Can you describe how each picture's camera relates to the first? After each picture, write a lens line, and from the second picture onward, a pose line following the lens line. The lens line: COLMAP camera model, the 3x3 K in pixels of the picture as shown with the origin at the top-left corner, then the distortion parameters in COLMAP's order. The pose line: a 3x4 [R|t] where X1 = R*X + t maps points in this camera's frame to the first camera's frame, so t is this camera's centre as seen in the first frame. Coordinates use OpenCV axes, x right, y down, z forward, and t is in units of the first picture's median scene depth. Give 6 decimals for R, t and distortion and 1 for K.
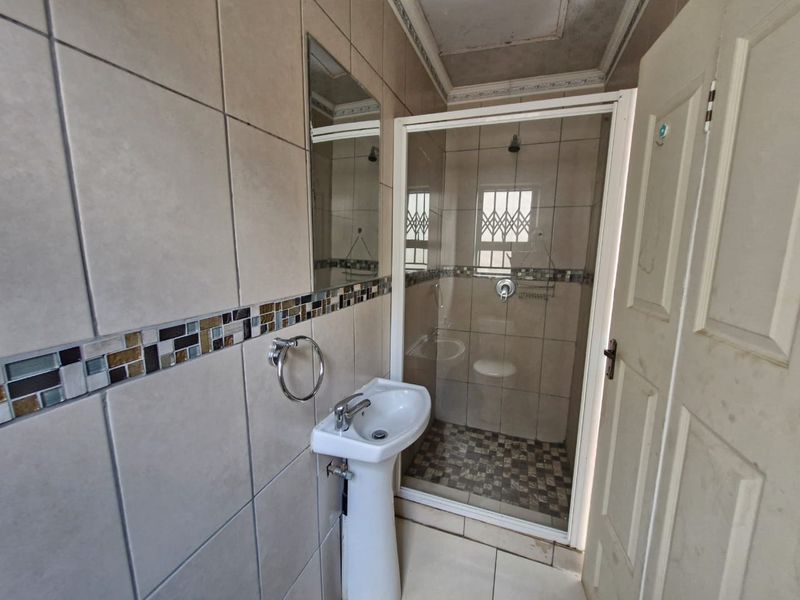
lens RADIAL K [[325.5, 0, 401.9], [0, 325.5, 299.1], [0, 0, 1]] dist [-0.000274, -0.000018]
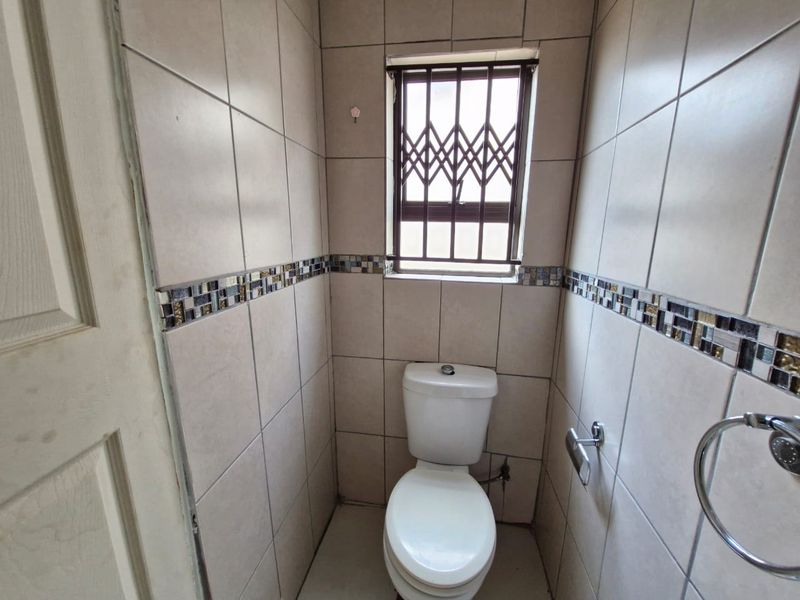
lens RADIAL K [[325.5, 0, 400.5], [0, 325.5, 299.3], [0, 0, 1]] dist [-0.000274, -0.000018]
pose [[-0.977843, 0.005527, -0.209269, 0.416768], [-0.070310, 0.932912, 0.353175, -0.240043], [0.197181, 0.360063, -0.911852, 1.773870]]
